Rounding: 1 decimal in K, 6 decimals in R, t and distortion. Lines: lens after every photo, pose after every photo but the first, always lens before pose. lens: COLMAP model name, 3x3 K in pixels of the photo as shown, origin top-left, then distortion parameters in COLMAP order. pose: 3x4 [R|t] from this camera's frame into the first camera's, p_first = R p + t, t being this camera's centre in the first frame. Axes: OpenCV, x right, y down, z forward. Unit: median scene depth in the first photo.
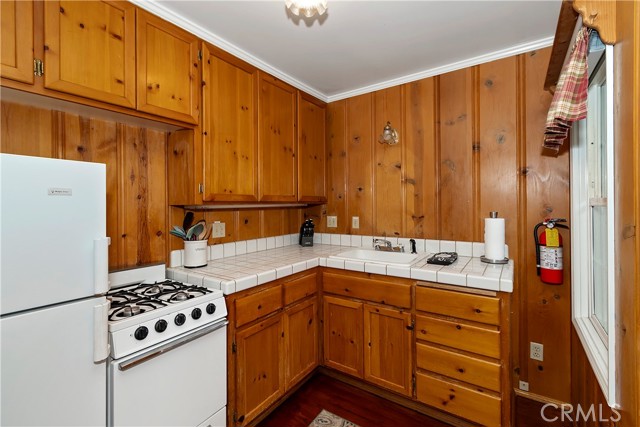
lens RADIAL K [[283.0, 0, 328.0], [0, 283.0, 203.1], [0, 0, 1]] dist [0.000627, -0.000067]
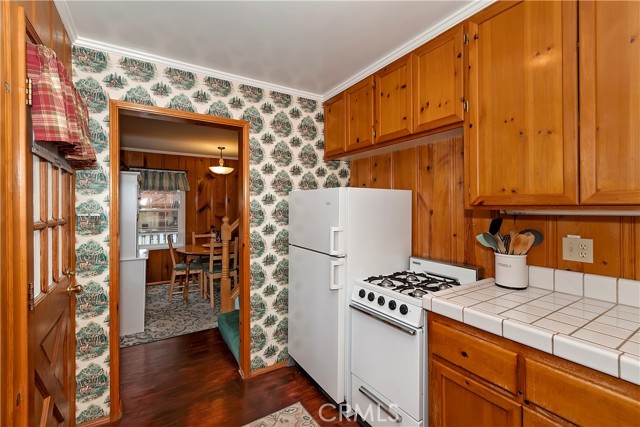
lens RADIAL K [[285.8, 0, 316.9], [0, 285.8, 208.2], [0, 0, 1]] dist [0.004138, -0.008549]
pose [[-0.424607, 0.010675, -0.905315, 0.477997], [0.006699, 0.999940, 0.008649, -0.007662], [0.905353, -0.002392, -0.424653, 0.826380]]
